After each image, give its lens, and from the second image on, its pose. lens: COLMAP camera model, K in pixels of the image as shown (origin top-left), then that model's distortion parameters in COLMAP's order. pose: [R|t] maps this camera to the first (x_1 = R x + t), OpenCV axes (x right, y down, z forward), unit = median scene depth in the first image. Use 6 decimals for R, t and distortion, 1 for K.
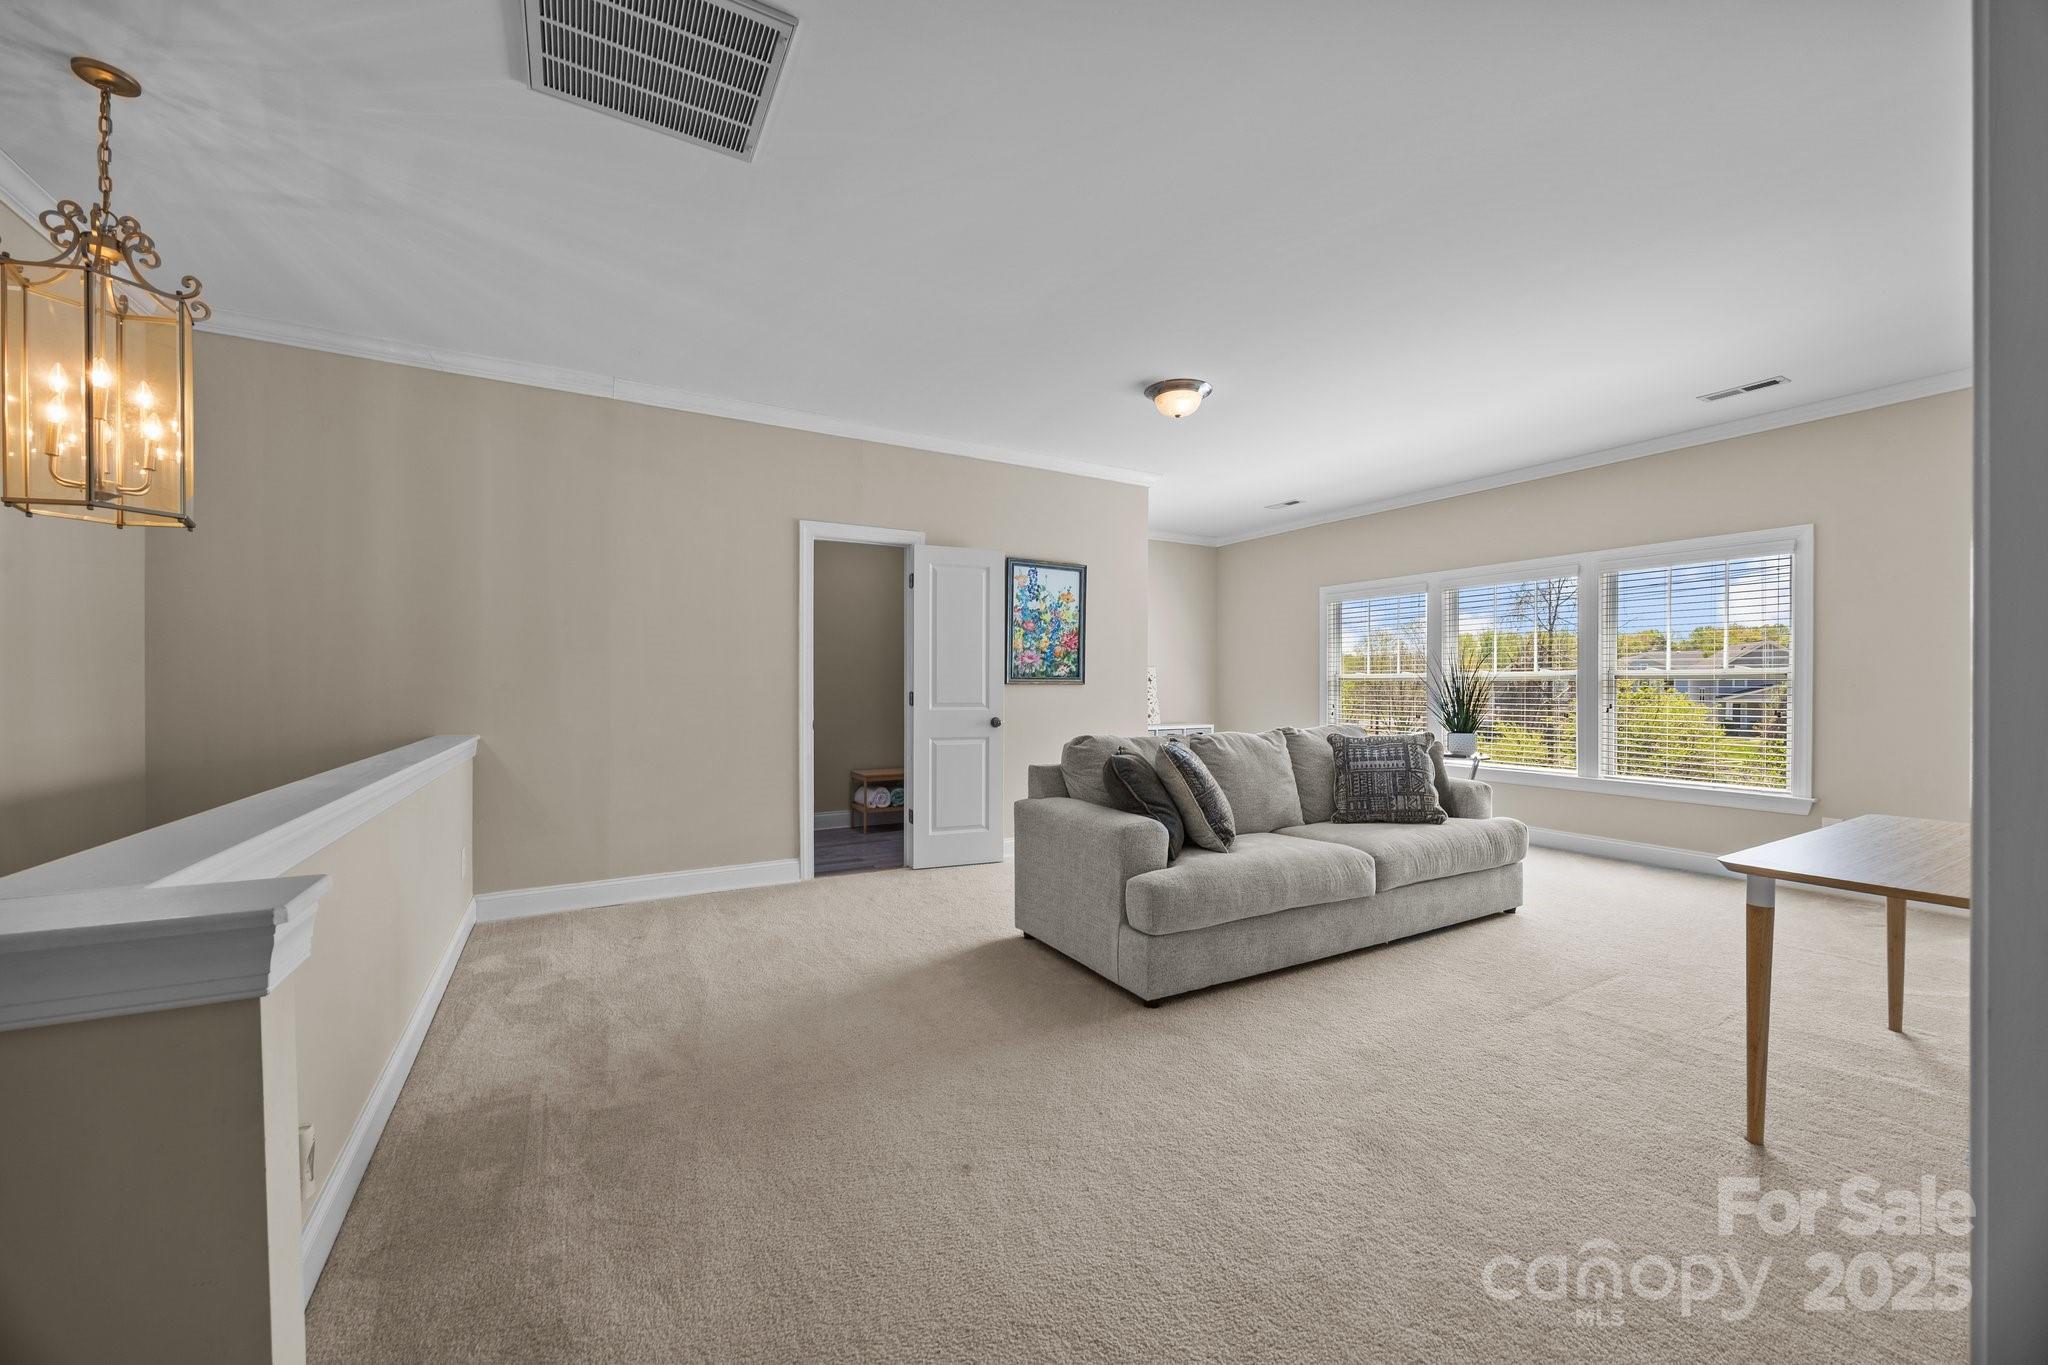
lens RADIAL K [[782.0, 0, 1020.2], [0, 782.0, 696.3], [0, 0, 1]] dist [-0.001774, 0.000228]
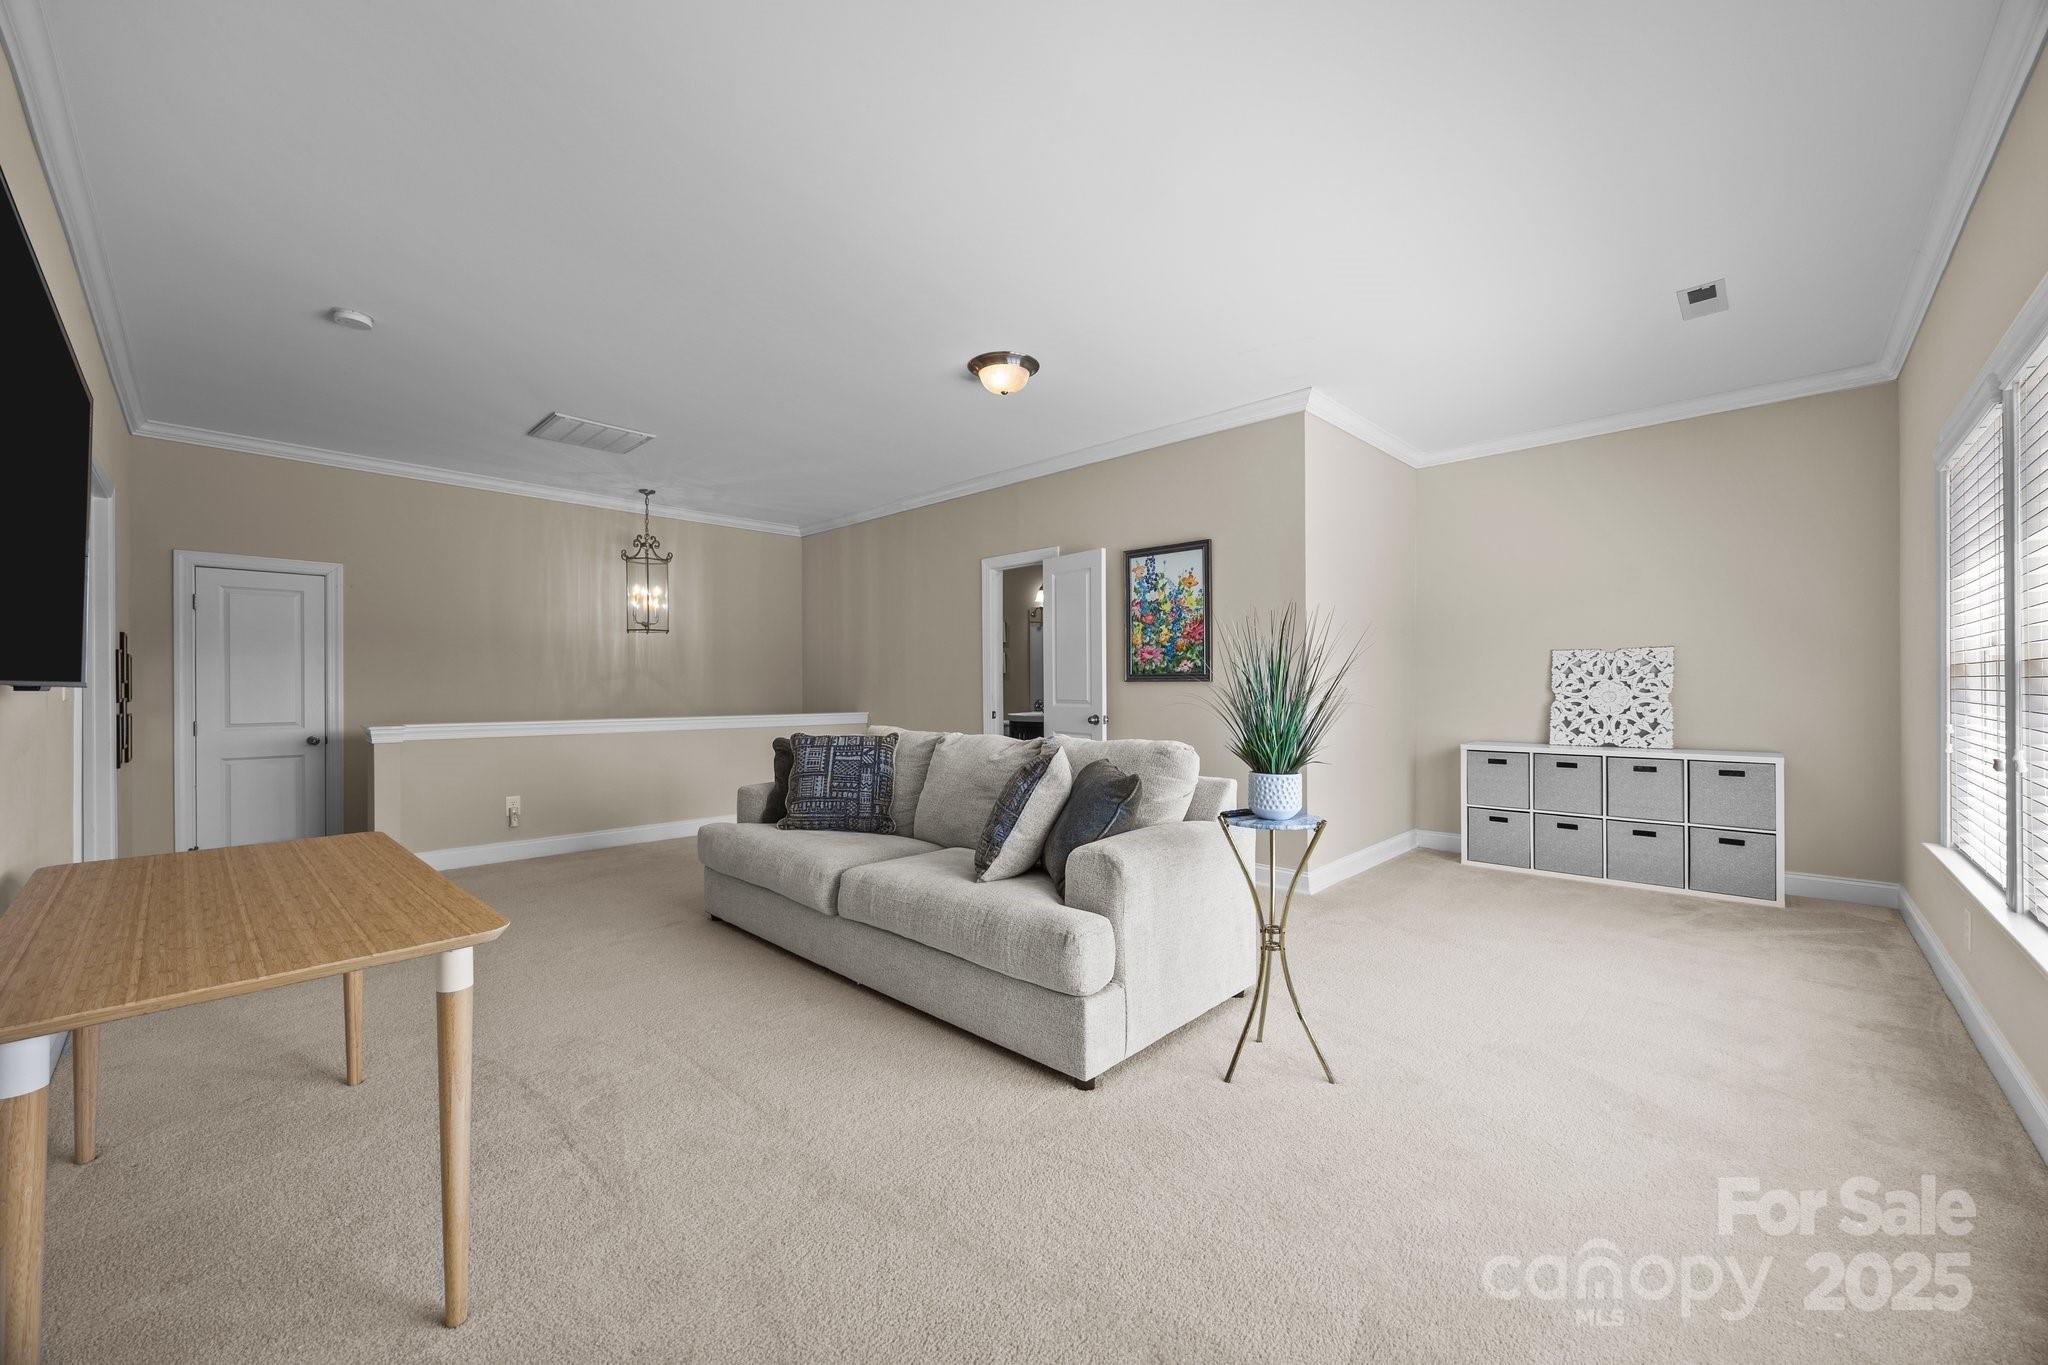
lens RADIAL K [[782.0, 0, 1030.5], [0, 782.0, 682.4], [0, 0, 1]] dist [-0.001774, 0.000228]
pose [[0.298966, -0.005833, -0.954246, 0.846918], [-0.006657, 0.999944, -0.008198, -0.006173], [0.954241, 0.008803, 0.298910, 0.583146]]
